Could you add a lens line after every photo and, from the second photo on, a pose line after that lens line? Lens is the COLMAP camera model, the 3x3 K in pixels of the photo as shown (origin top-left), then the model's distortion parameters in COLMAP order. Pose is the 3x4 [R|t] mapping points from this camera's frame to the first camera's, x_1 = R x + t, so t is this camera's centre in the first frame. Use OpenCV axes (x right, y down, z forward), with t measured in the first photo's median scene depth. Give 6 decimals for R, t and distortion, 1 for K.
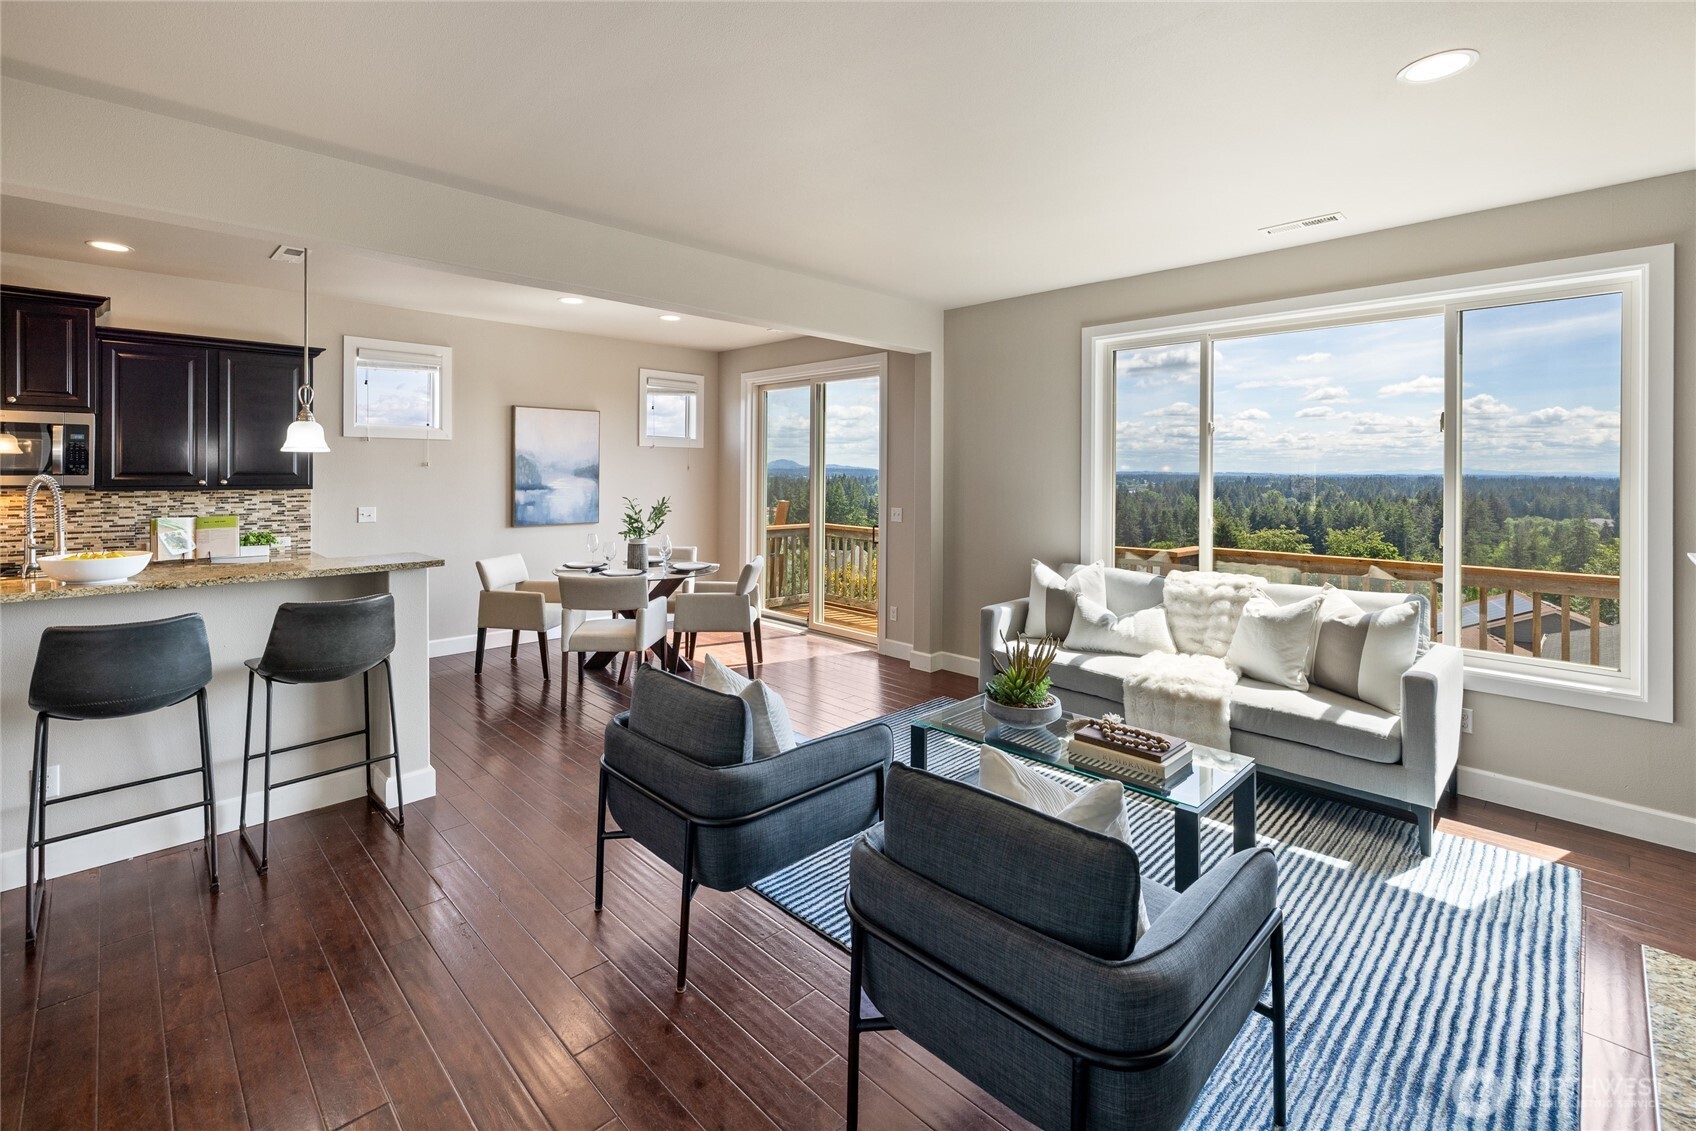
lens RADIAL K [[750.0, 0, 836.7], [0, 750.0, 467.1], [0, 0, 1]] dist [0.000328, 0.000904]
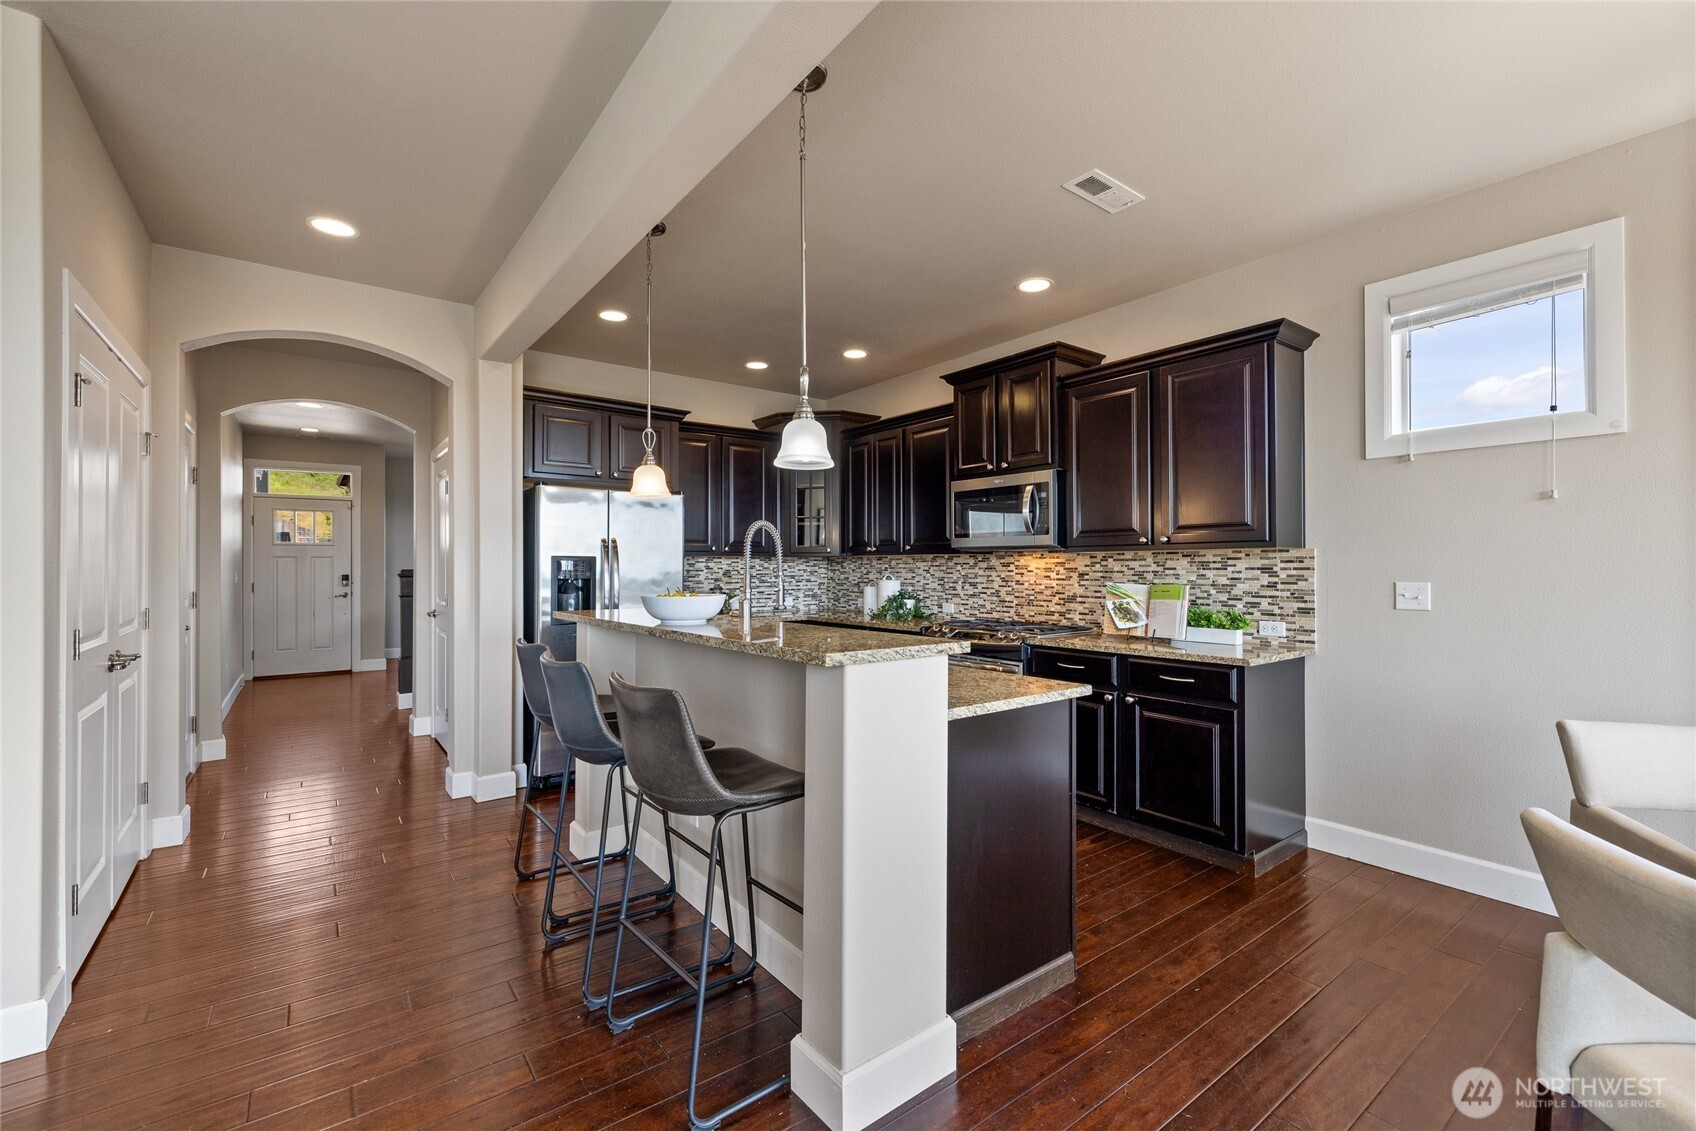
lens RADIAL K [[714.5, 0, 821.9], [0, 714.5, 559.5], [0, 0, 1]] dist [0.007757, -0.000377]
pose [[-0.147180, -0.016943, -0.988965, -0.041456], [0.004544, 0.999831, -0.017805, 0.041820], [0.989099, -0.007114, -0.147078, 0.614293]]
